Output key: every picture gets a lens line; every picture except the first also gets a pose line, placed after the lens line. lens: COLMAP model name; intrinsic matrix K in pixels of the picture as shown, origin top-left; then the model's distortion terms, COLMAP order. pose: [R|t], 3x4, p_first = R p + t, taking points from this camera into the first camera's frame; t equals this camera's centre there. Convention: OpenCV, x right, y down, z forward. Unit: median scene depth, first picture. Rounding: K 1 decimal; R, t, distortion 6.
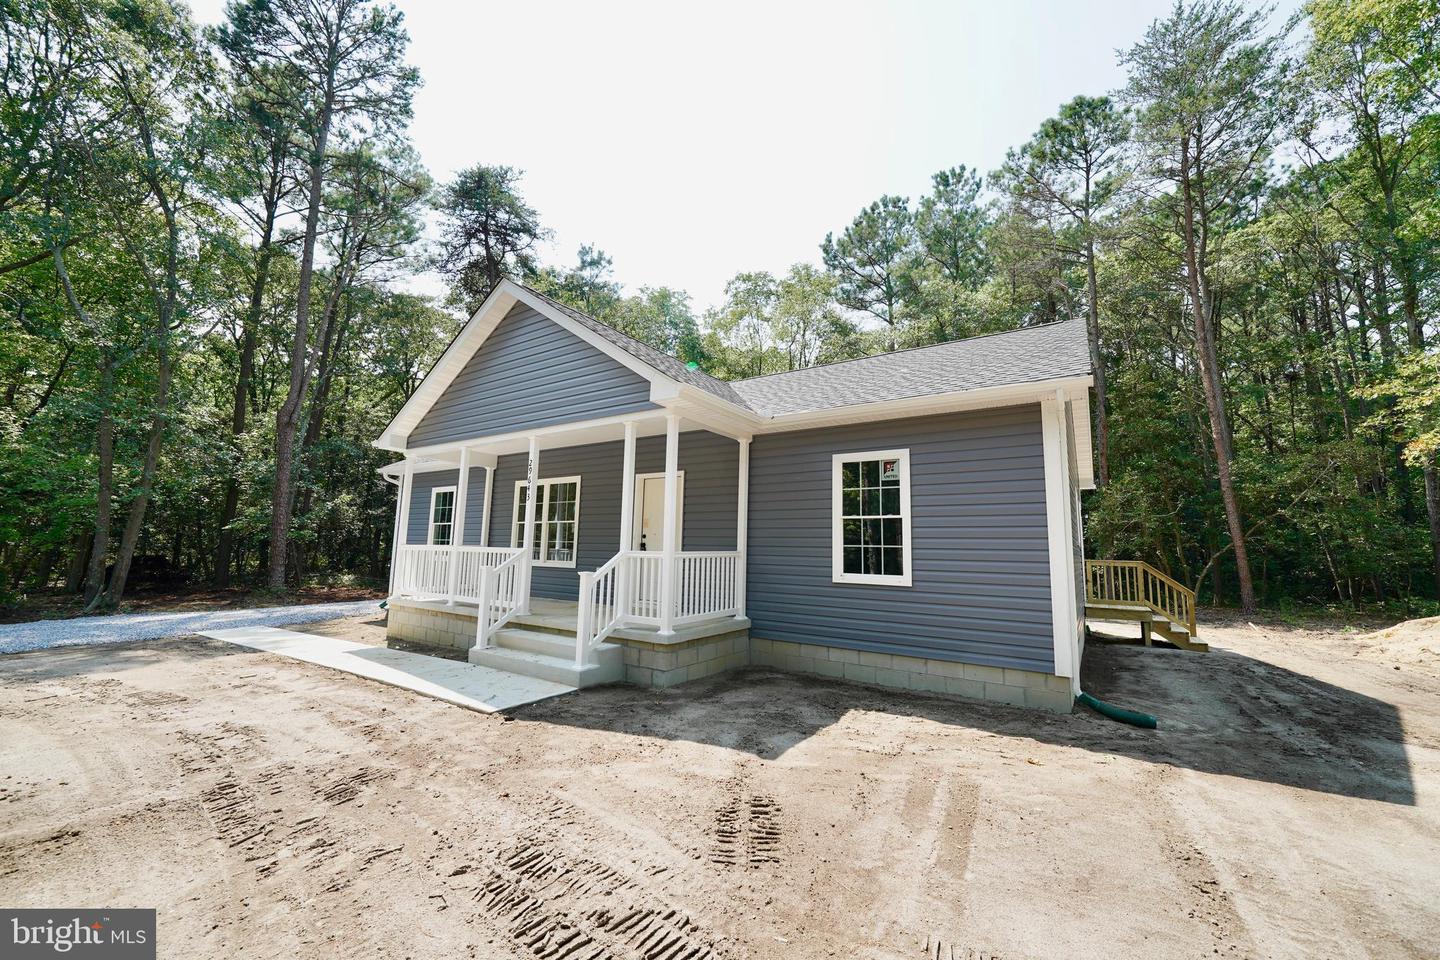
lens RADIAL K [[556.1, 0, 714.0], [0, 556.1, 478.7], [0, 0, 1]] dist [-0.001187, -0.000156]
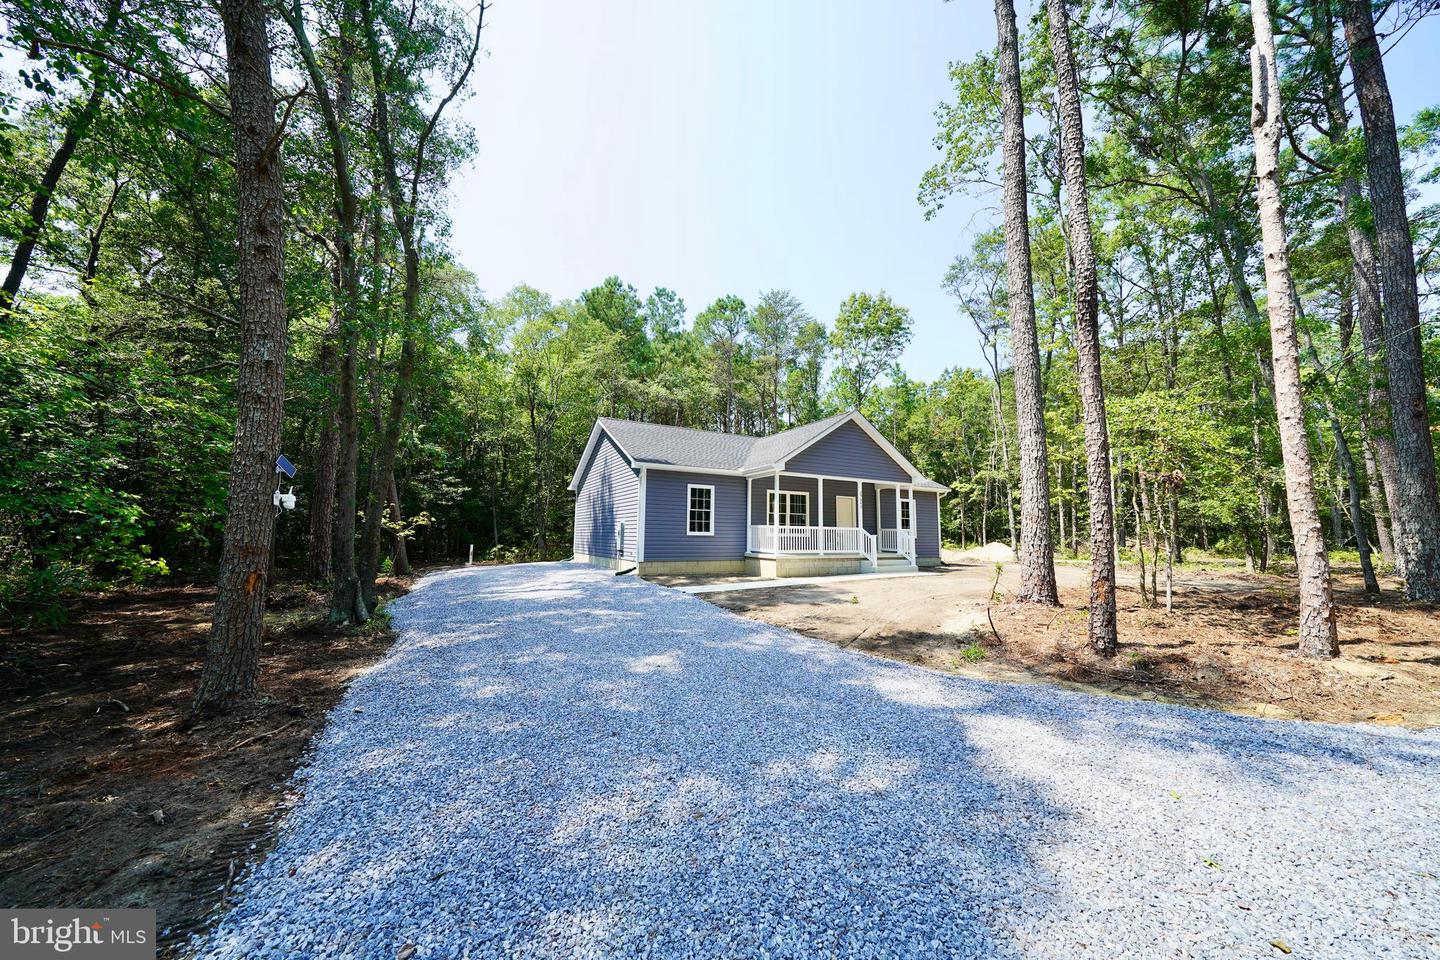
lens RADIAL K [[474.9, 0, 720.0], [0, 474.9, 480.0], [0, 0, 1]] dist [0.000228, 0.000008]
pose [[0.464850, 0.078397, 0.881912, -1.889300], [-0.119484, 0.992515, -0.025249, 0.031934], [-0.877290, -0.093637, 0.470738, 0.438938]]
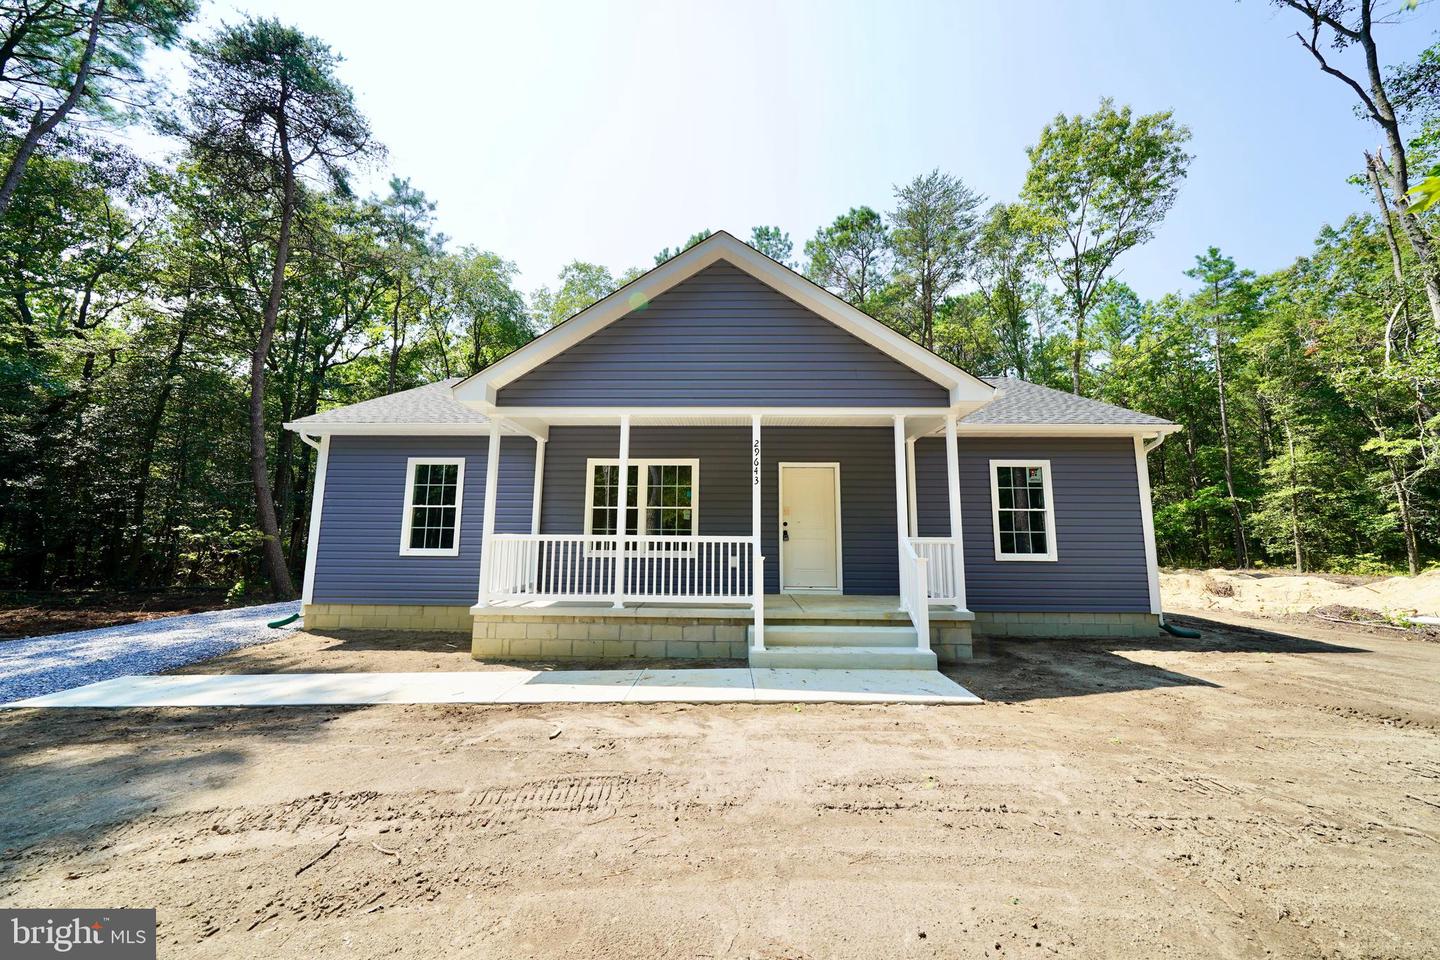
lens RADIAL K [[508.4, 0, 725.7], [0, 508.4, 480.6], [0, 0, 1]] dist [-0.006638, 0.000066]
pose [[0.839929, 0.050648, 0.540328, -0.632984], [-0.058254, 0.998297, -0.003021, 0.029421], [-0.539561, -0.028939, 0.841449, 0.247676]]
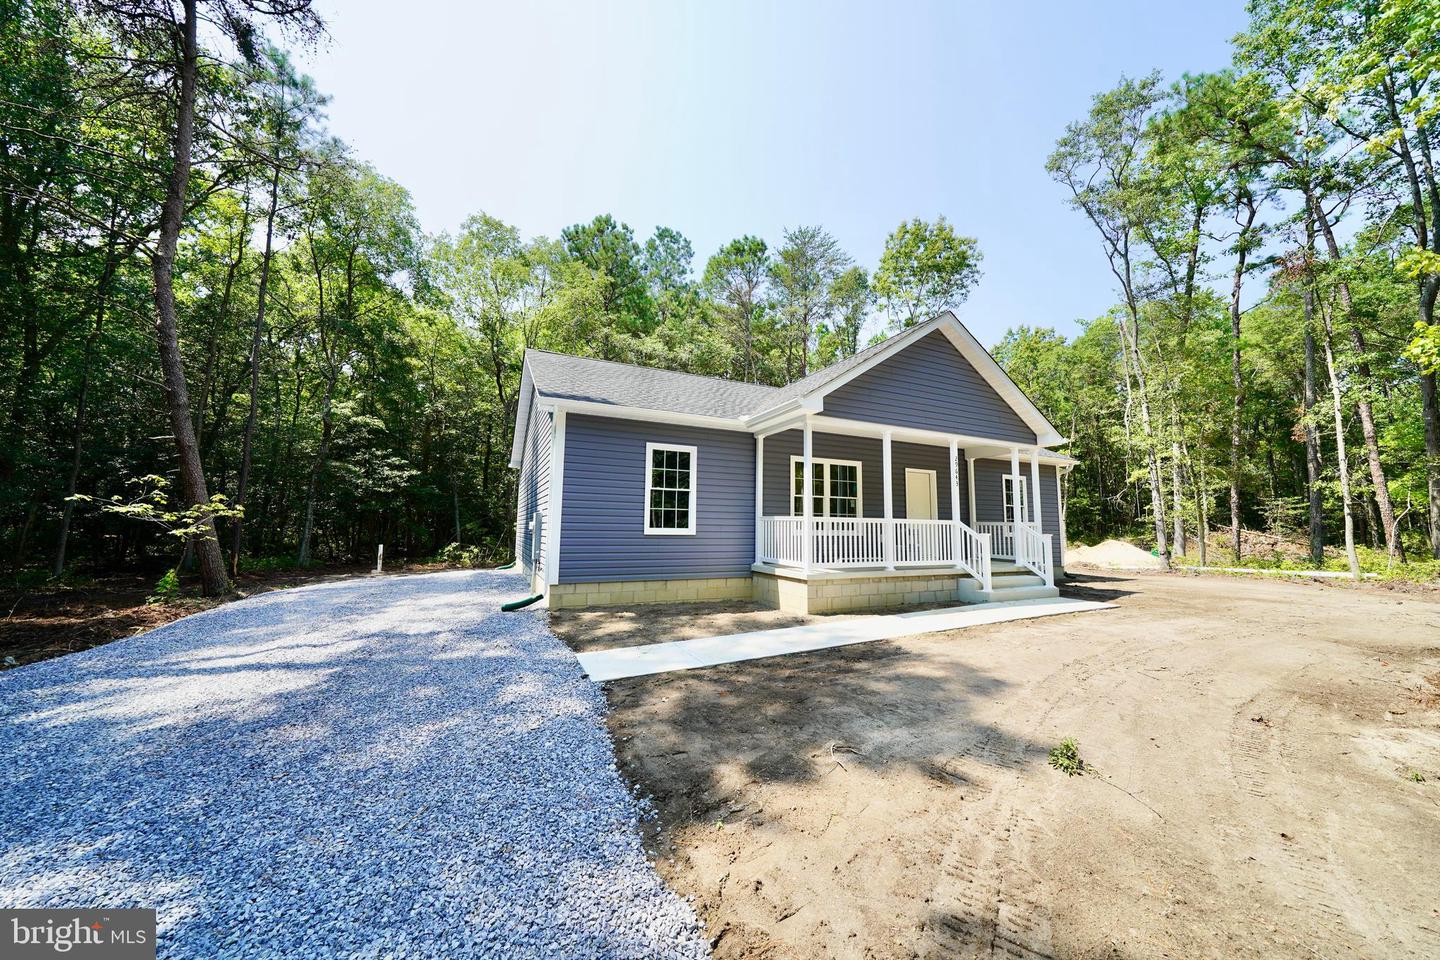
lens RADIAL K [[482.3, 0, 724.9], [0, 482.3, 478.4], [0, 0, 1]] dist [-0.000803, -0.000003]
pose [[0.507663, 0.064354, 0.859149, -1.272308], [-0.113884, 0.993469, -0.007123, 0.071694], [-0.853996, -0.094227, 0.511676, 0.674091]]
